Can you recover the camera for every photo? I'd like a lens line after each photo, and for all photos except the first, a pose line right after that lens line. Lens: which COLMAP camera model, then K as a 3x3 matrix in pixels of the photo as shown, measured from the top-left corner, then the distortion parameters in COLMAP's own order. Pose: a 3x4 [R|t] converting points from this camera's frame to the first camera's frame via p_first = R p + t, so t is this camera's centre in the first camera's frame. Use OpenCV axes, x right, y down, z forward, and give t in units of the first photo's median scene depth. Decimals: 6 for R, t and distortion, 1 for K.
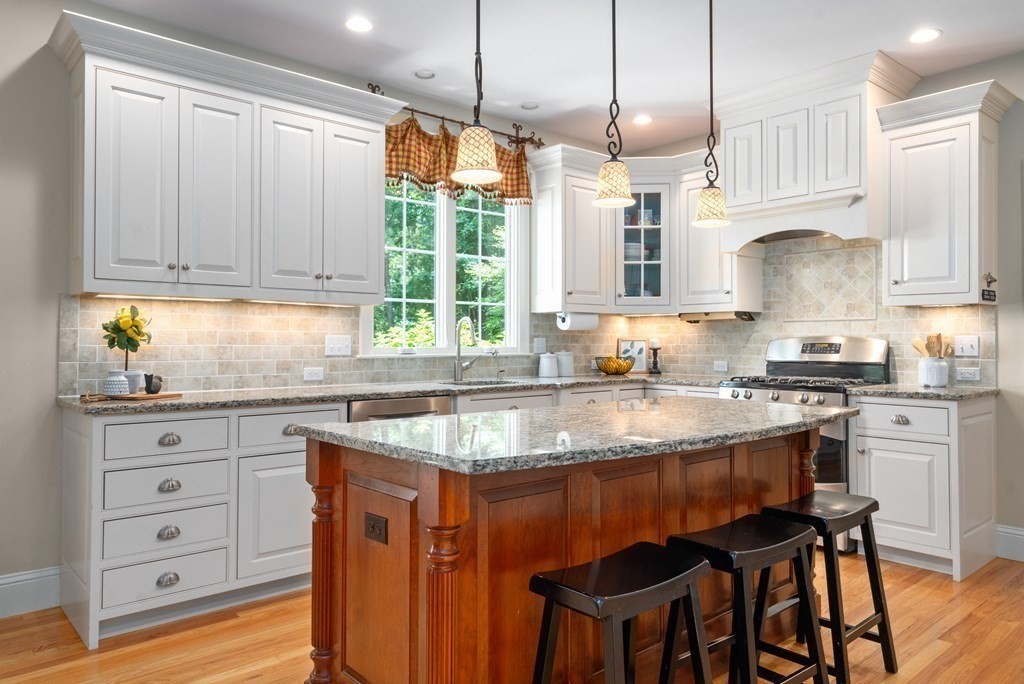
lens RADIAL K [[697.1, 0, 511.4], [0, 697.1, 331.3], [0, 0, 1]] dist [0.008912, 0.005620]
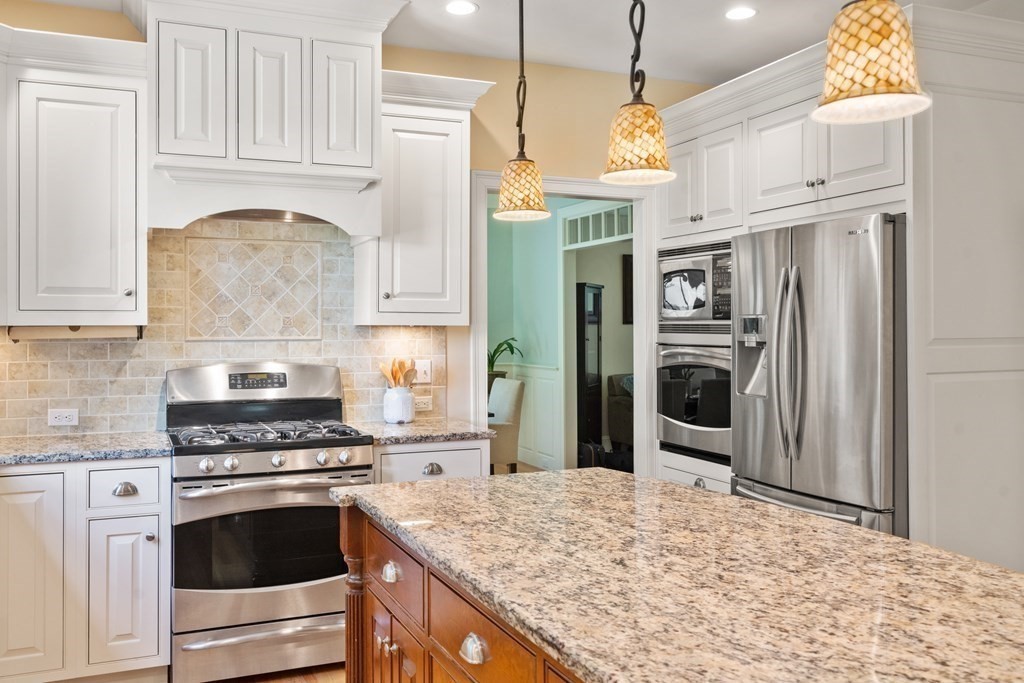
lens RADIAL K [[896.0, 0, 505.4], [0, 896.0, 327.0], [0, 0, 1]] dist [0.022682, -0.006929]
pose [[0.322390, 0.000403, 0.946607, -0.356319], [-0.009116, 0.999955, 0.002678, -0.036947], [-0.946563, -0.009492, 0.322379, 0.521363]]
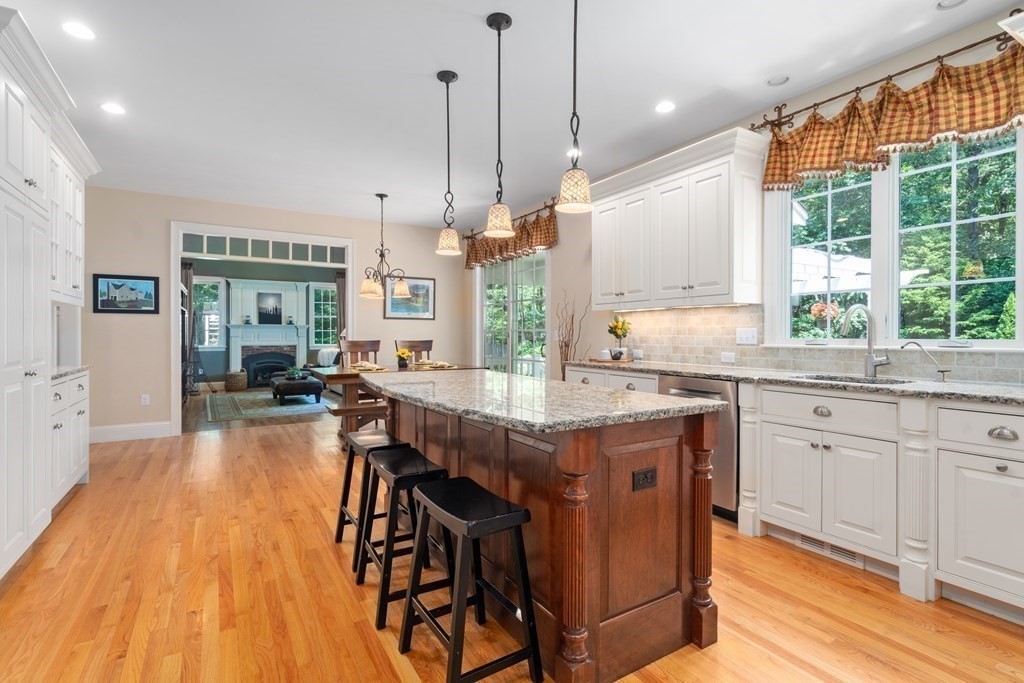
lens RADIAL K [[488.4, 0, 514.8], [0, 488.4, 340.0], [0, 0, 1]] dist [-0.000595, 0.000232]
pose [[-0.160346, 0.010990, -0.987000, 0.670643], [0.015141, 0.999848, 0.008673, 0.012880], [0.986945, -0.013553, -0.160488, 0.714707]]
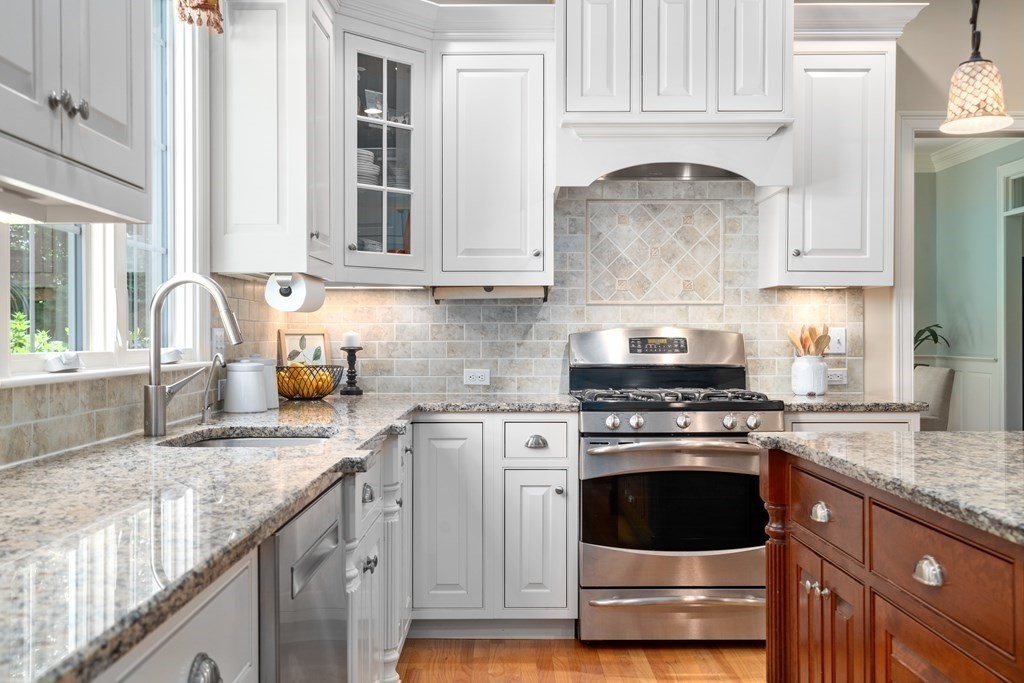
lens RADIAL K [[988.4, 0, 509.2], [0, 988.4, 341.0], [0, 0, 1]] dist [0.013081, 0.000000]
pose [[0.658319, -0.005045, 0.752722, -0.400766], [-0.008802, 0.999858, 0.014399, 0.008385], [-0.752688, -0.016105, 0.658181, 0.526151]]
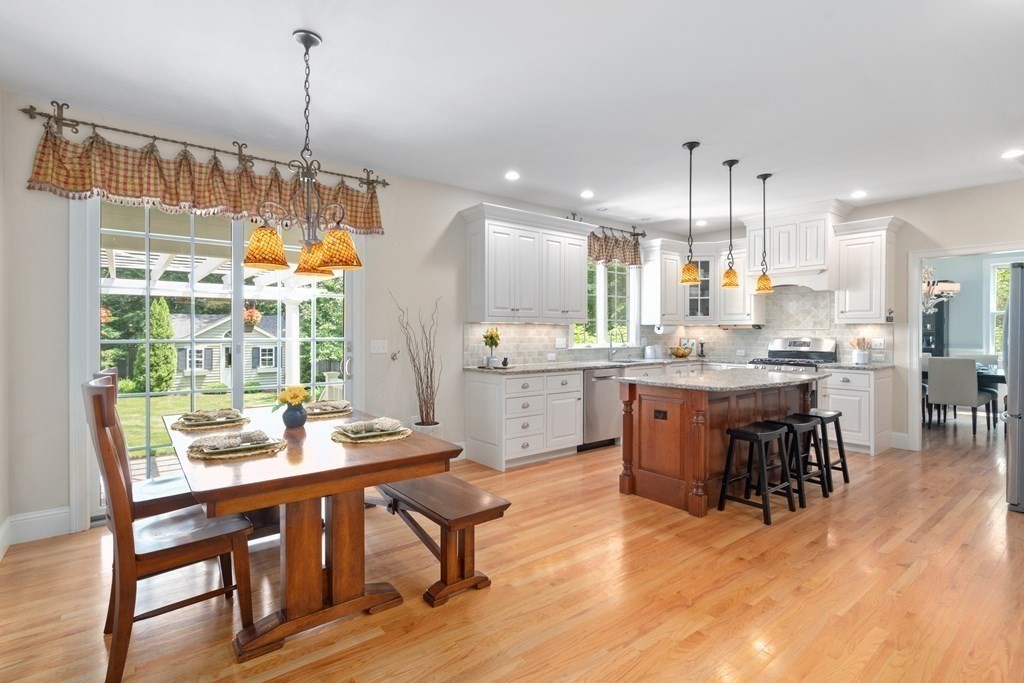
lens RADIAL K [[491.9, 0, 513.7], [0, 491.9, 334.2], [0, 0, 1]] dist [0.009090, 0.001177]
pose [[0.999044, -0.000309, -0.043713, -0.316970], [0.001193, 0.999796, 0.020187, -0.034557], [0.043698, -0.020220, 0.998840, -0.441298]]
